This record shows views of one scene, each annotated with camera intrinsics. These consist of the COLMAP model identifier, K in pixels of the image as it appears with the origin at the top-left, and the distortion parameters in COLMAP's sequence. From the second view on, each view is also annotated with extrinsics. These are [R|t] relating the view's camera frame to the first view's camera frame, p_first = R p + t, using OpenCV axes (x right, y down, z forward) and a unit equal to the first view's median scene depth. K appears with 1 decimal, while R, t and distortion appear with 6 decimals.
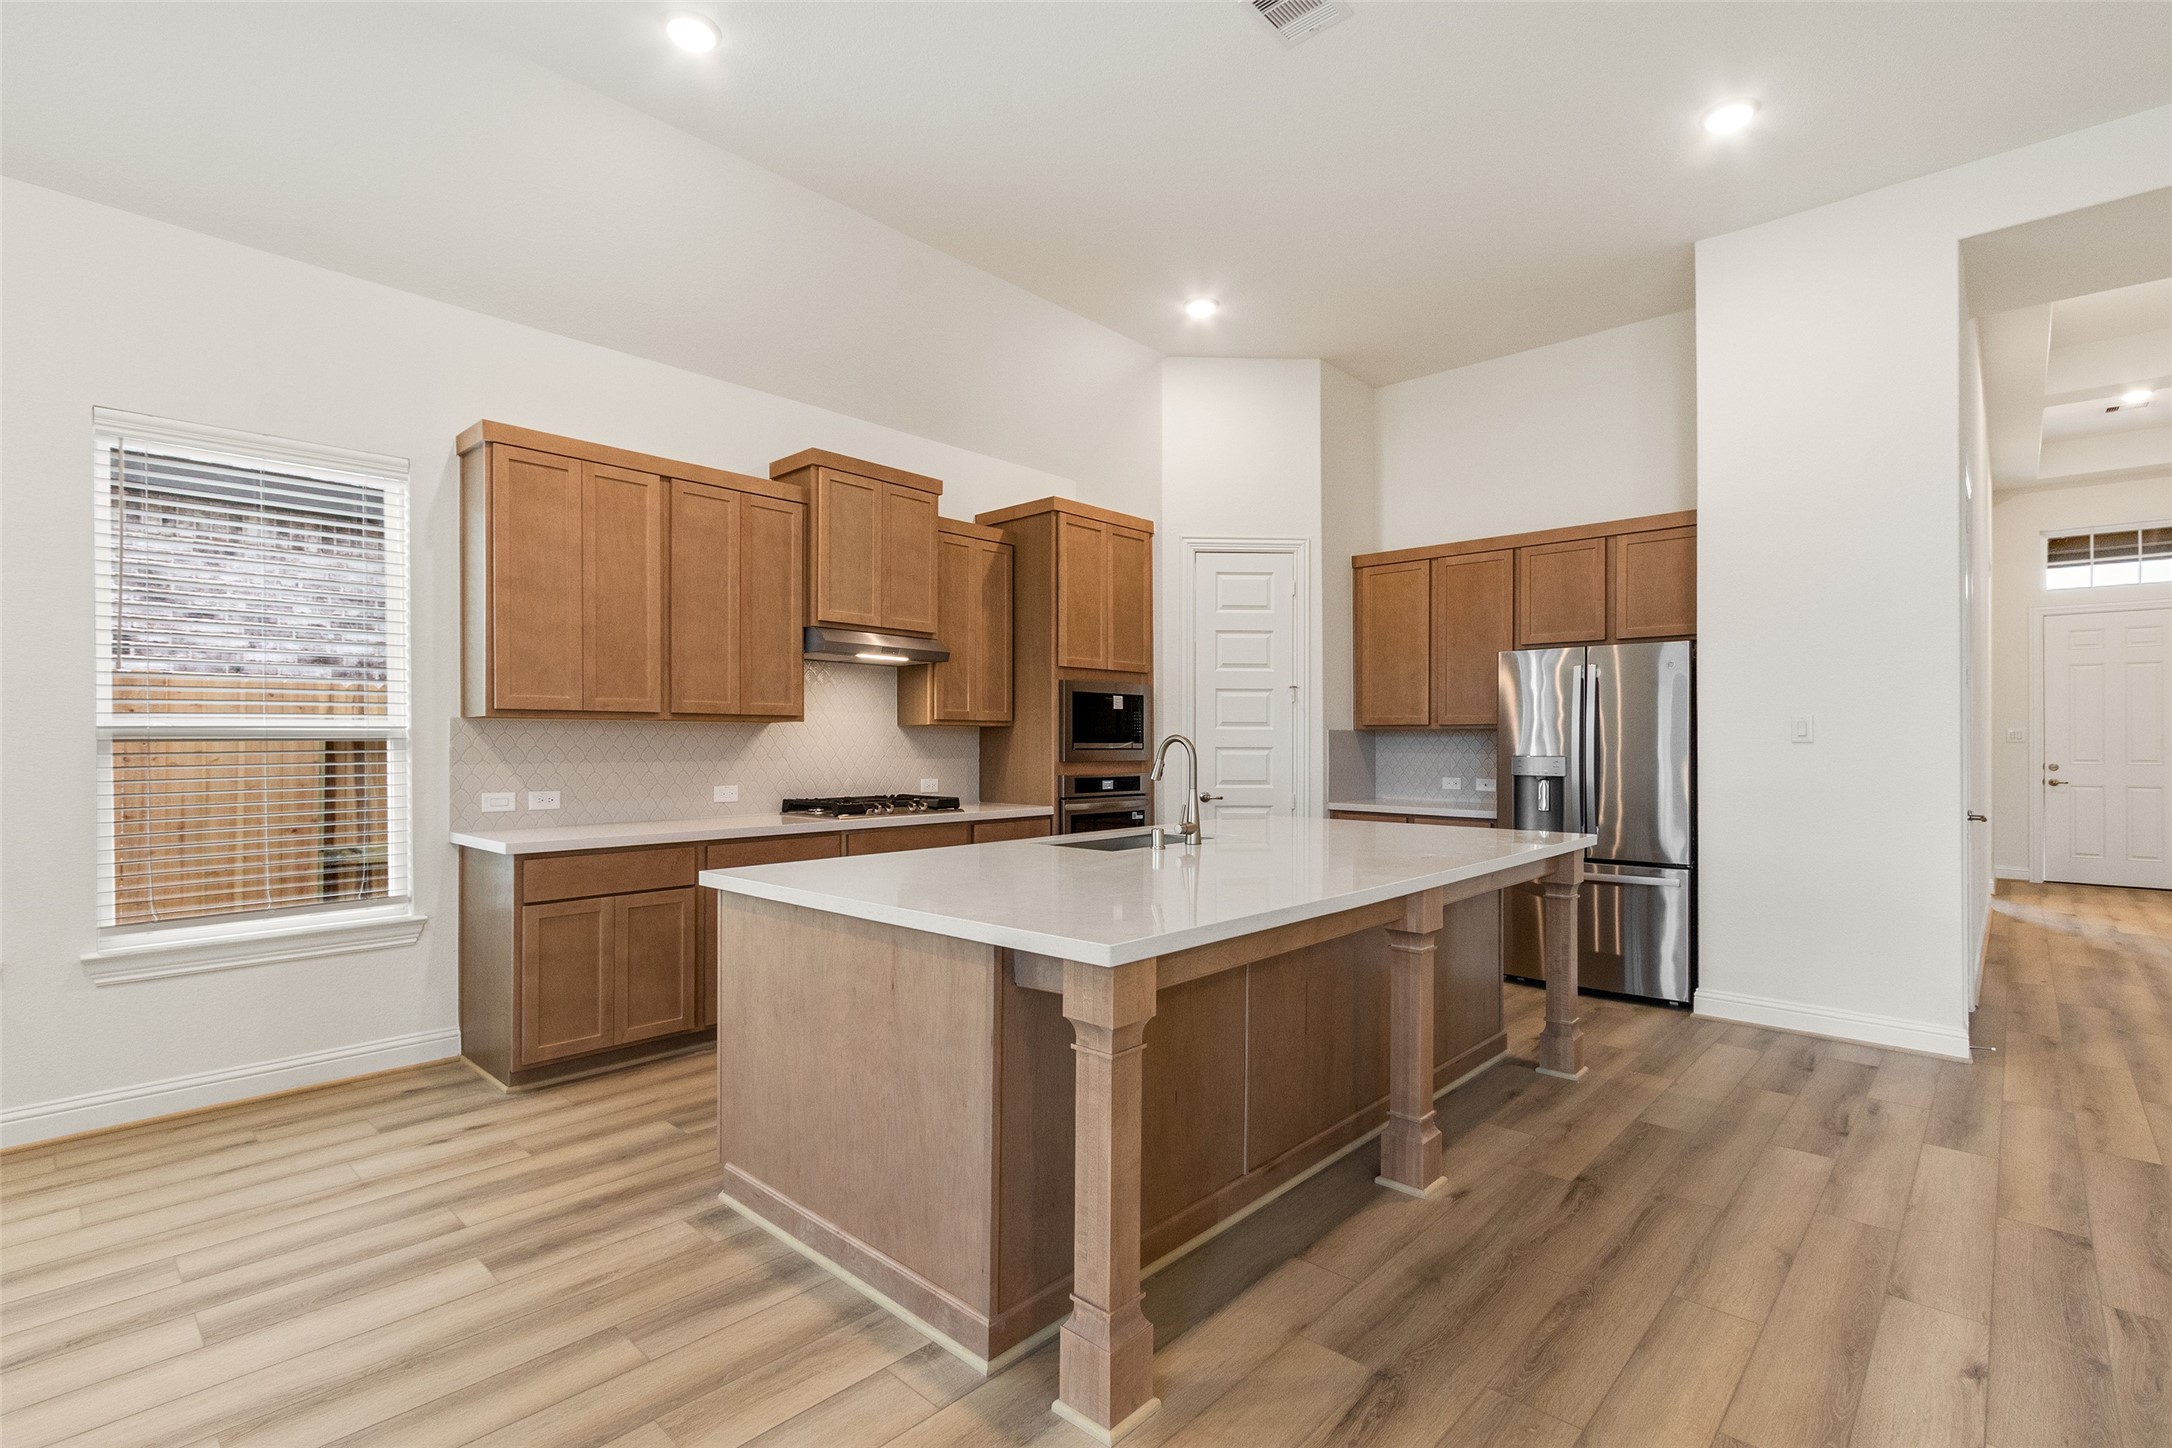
lens RADIAL K [[994.8, 0, 1084.4], [0, 994.8, 738.9], [0, 0, 1]] dist [0.004600, -0.000158]
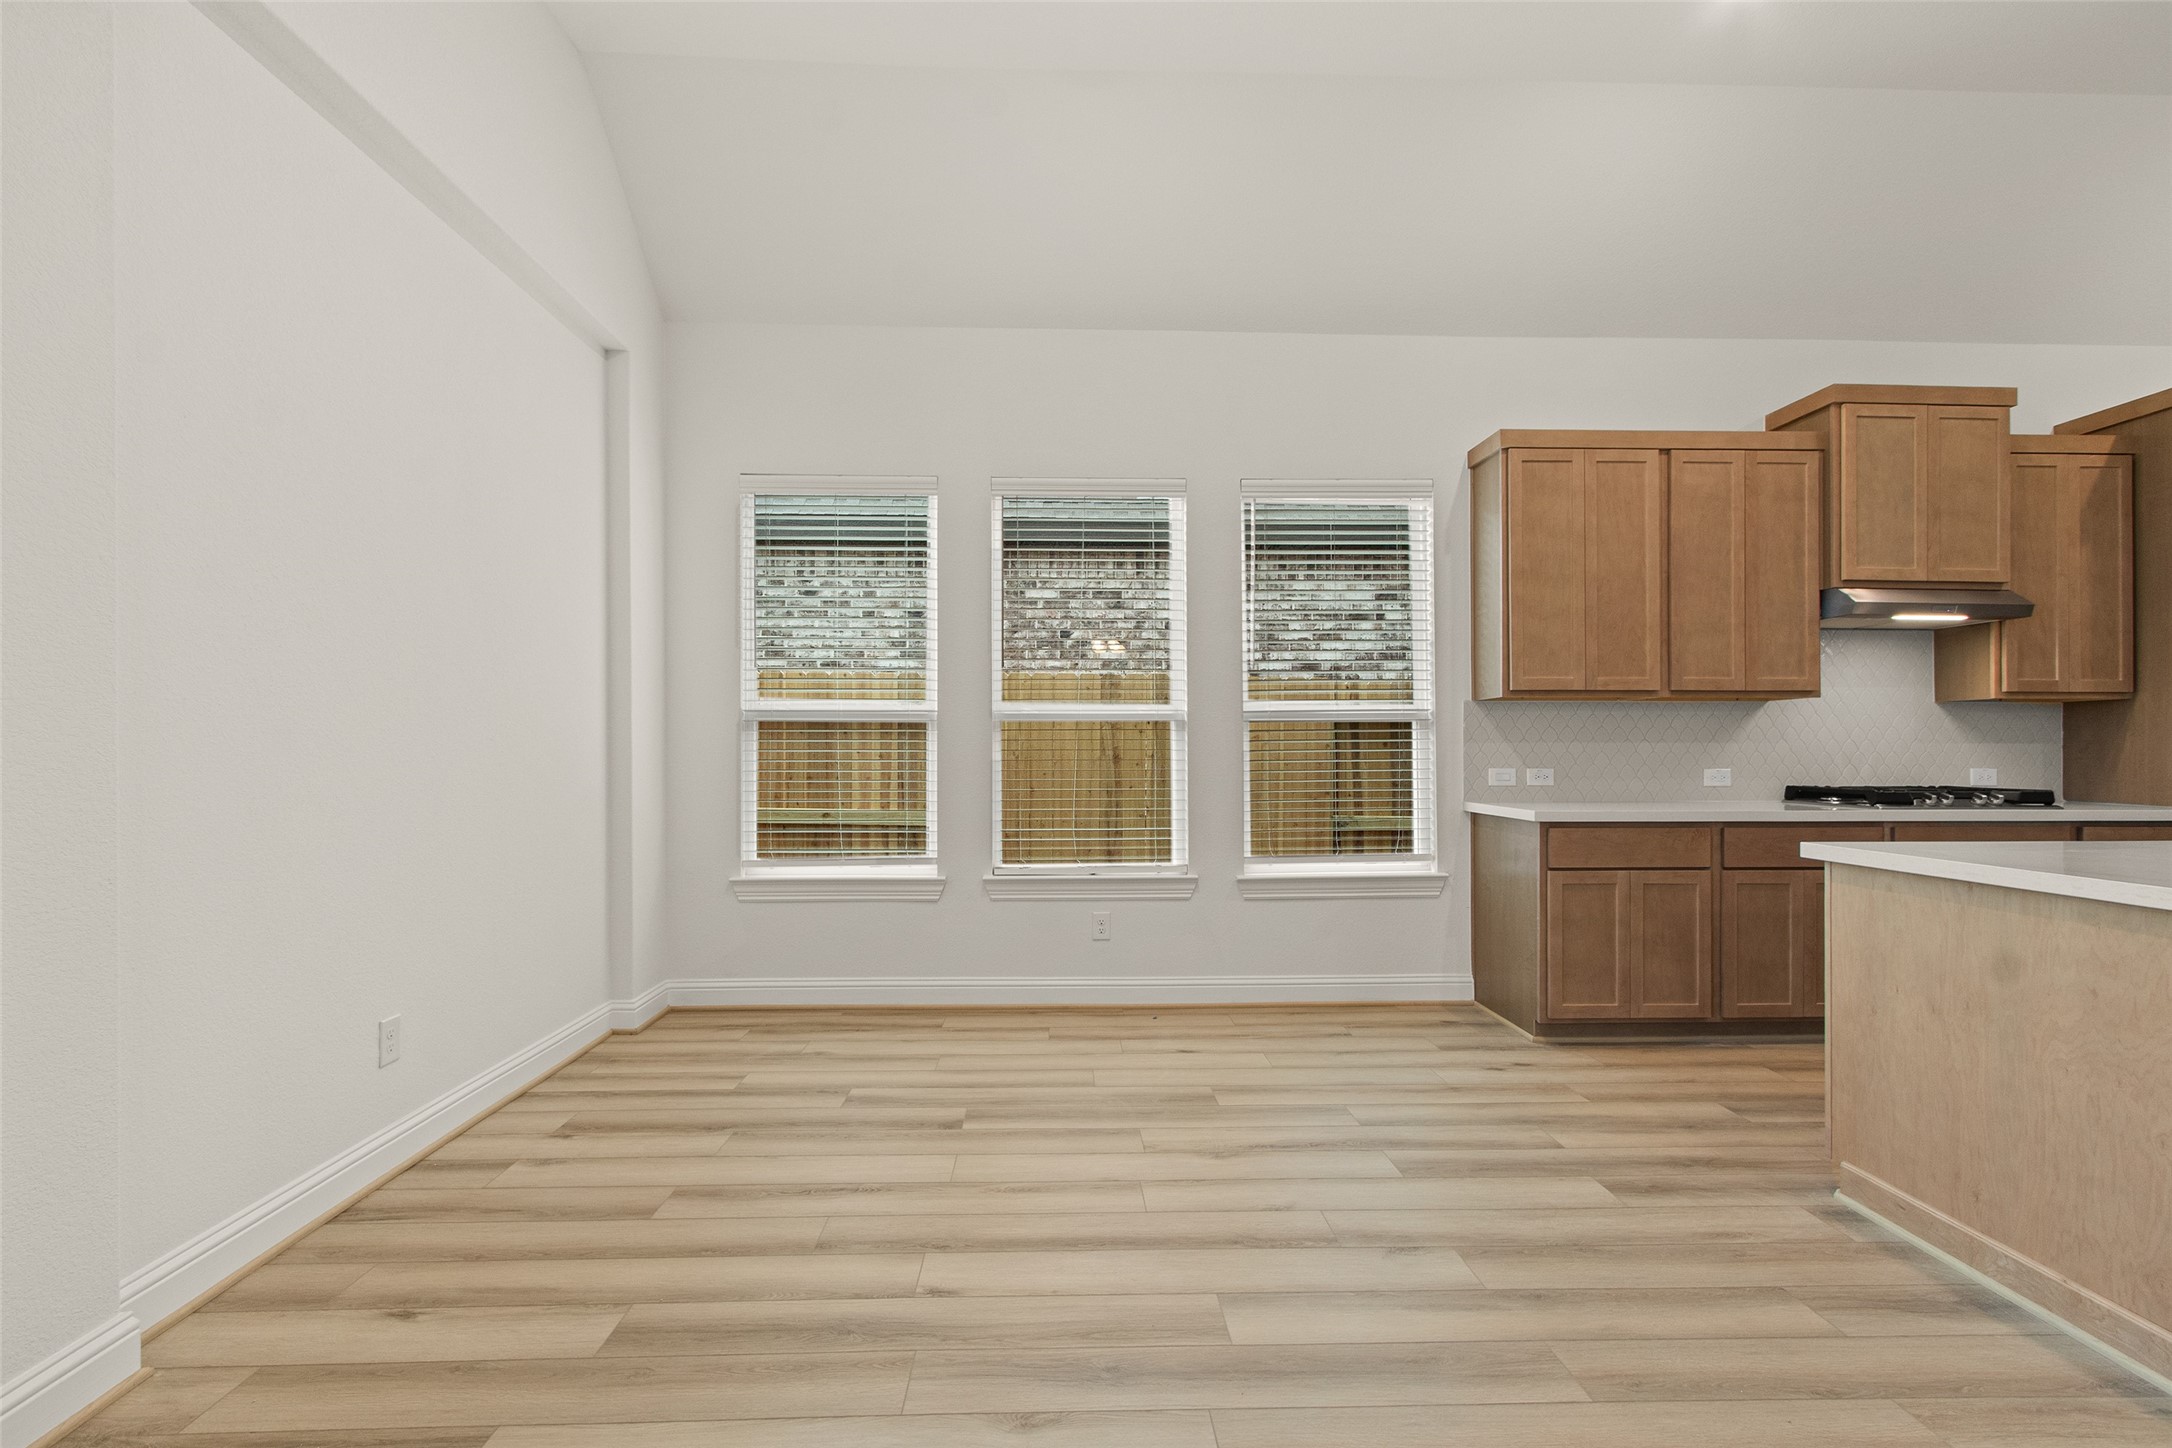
lens RADIAL K [[994.8, 0, 1083.8], [0, 994.8, 737.7], [0, 0, 1]] dist [0.004600, -0.000158]
pose [[0.705631, -0.005606, -0.708557, -0.131496], [0.002015, 0.999981, -0.005905, 0.025302], [0.708576, 0.002739, 0.705629, -0.097800]]
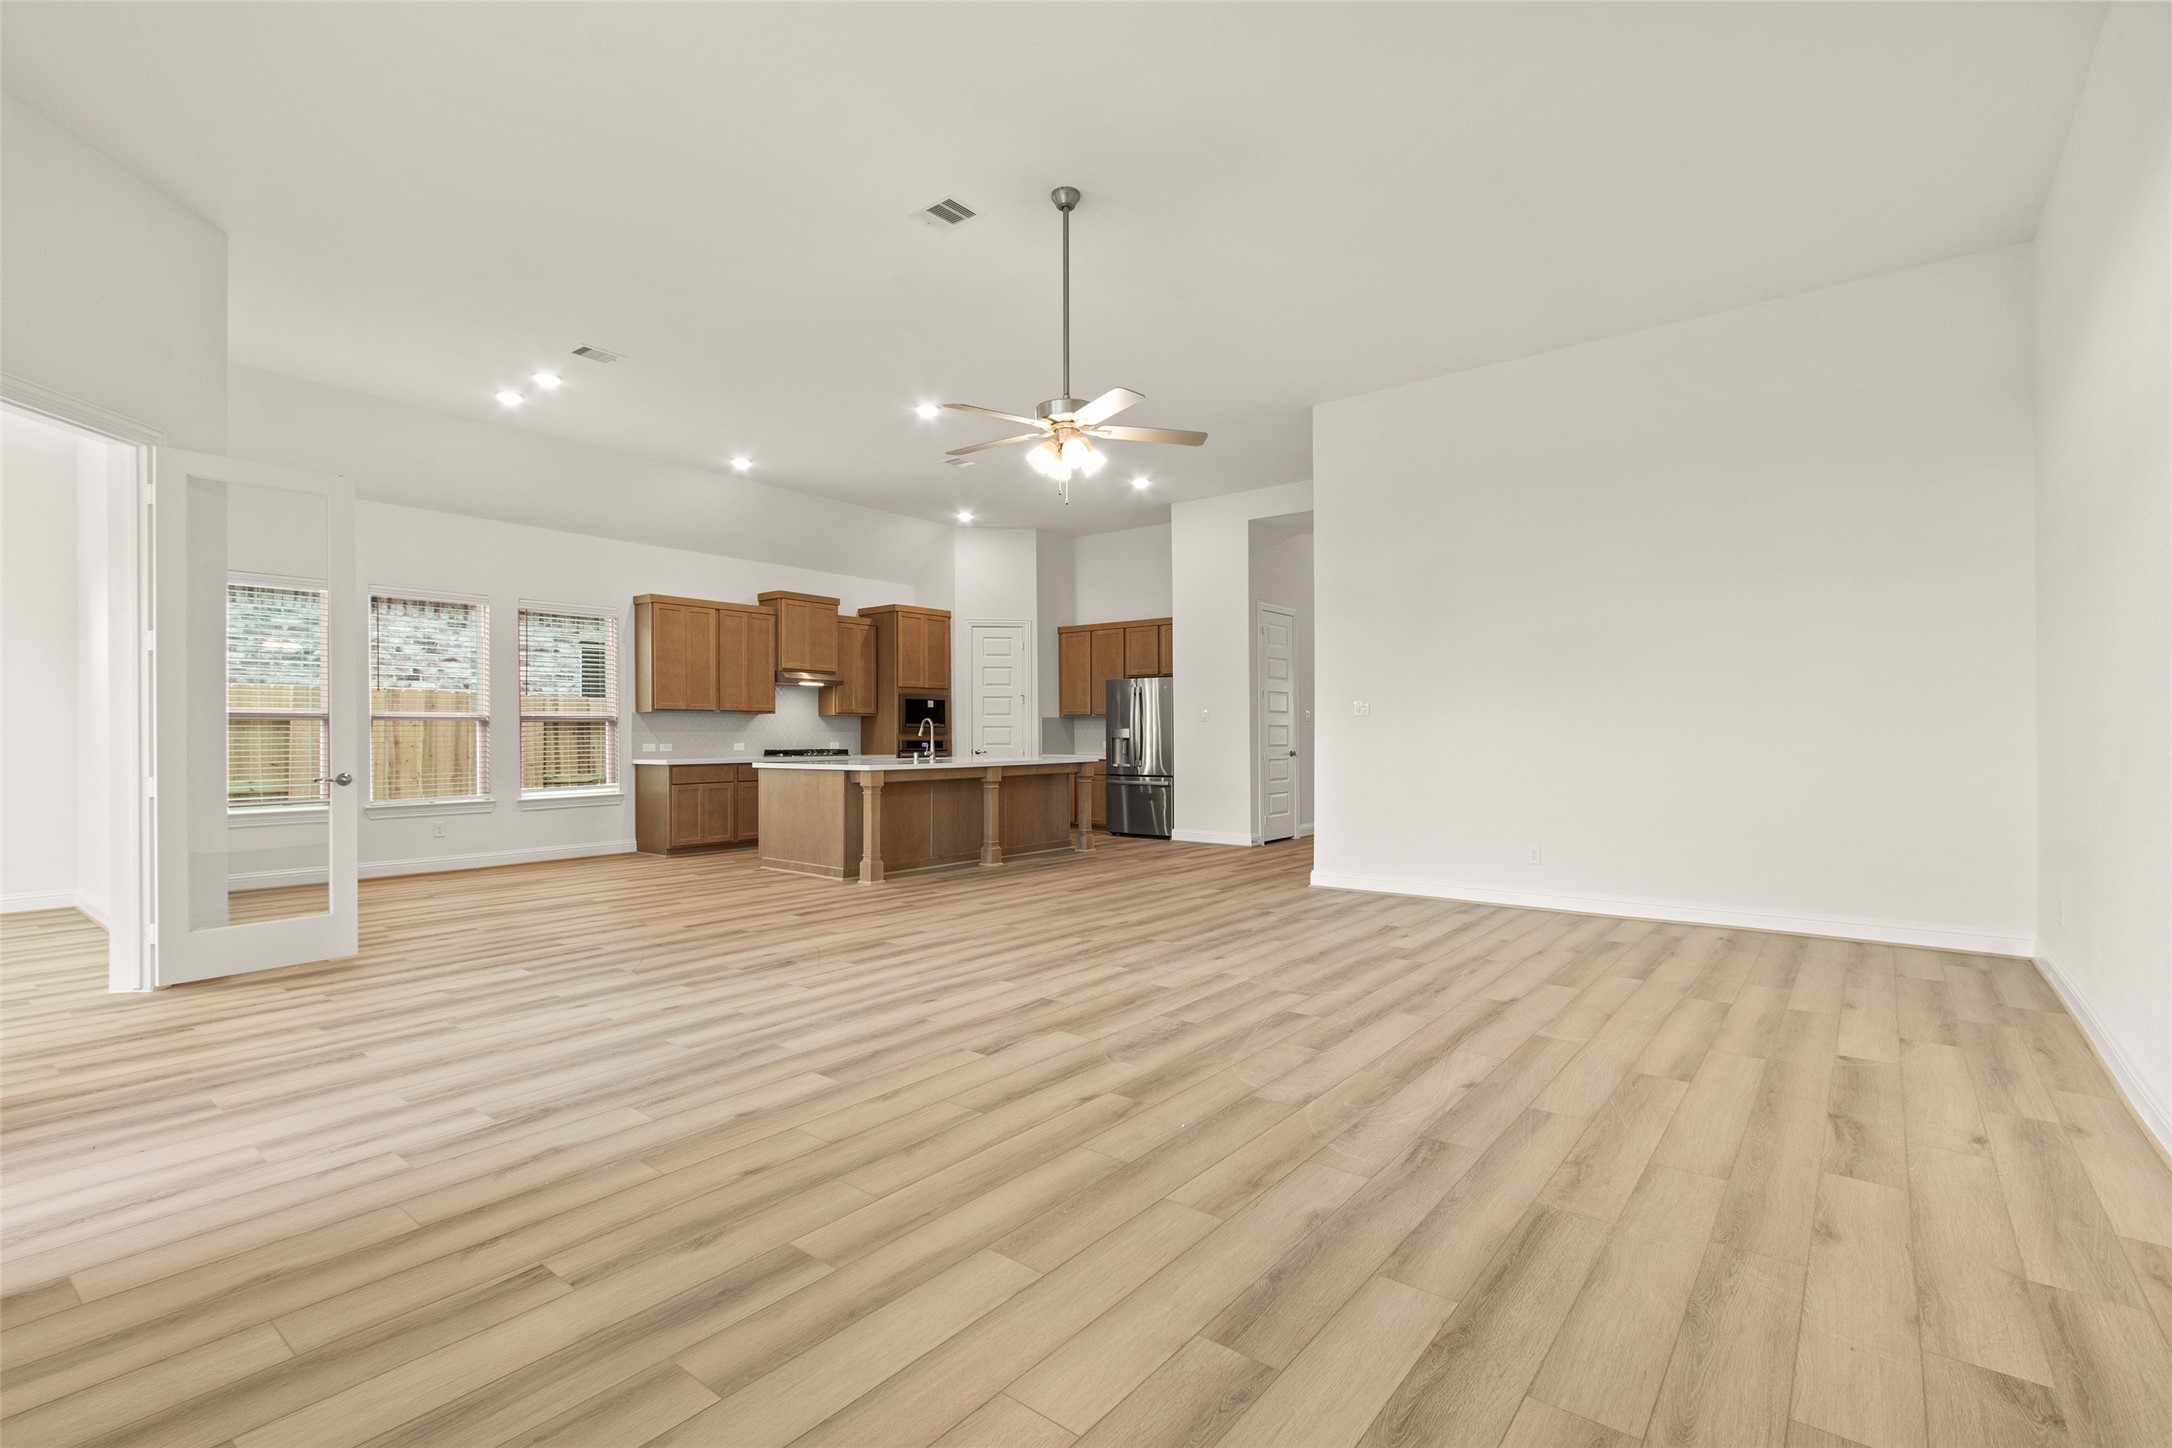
lens RADIAL K [[994.8, 0, 1070.4], [0, 994.8, 736.9], [0, 0, 1]] dist [0.004600, -0.000158]
pose [[0.998079, -0.004336, 0.061798, 0.263543], [0.004066, 0.999982, 0.004499, 0.030225], [-0.061817, -0.004239, 0.998079, -1.399679]]
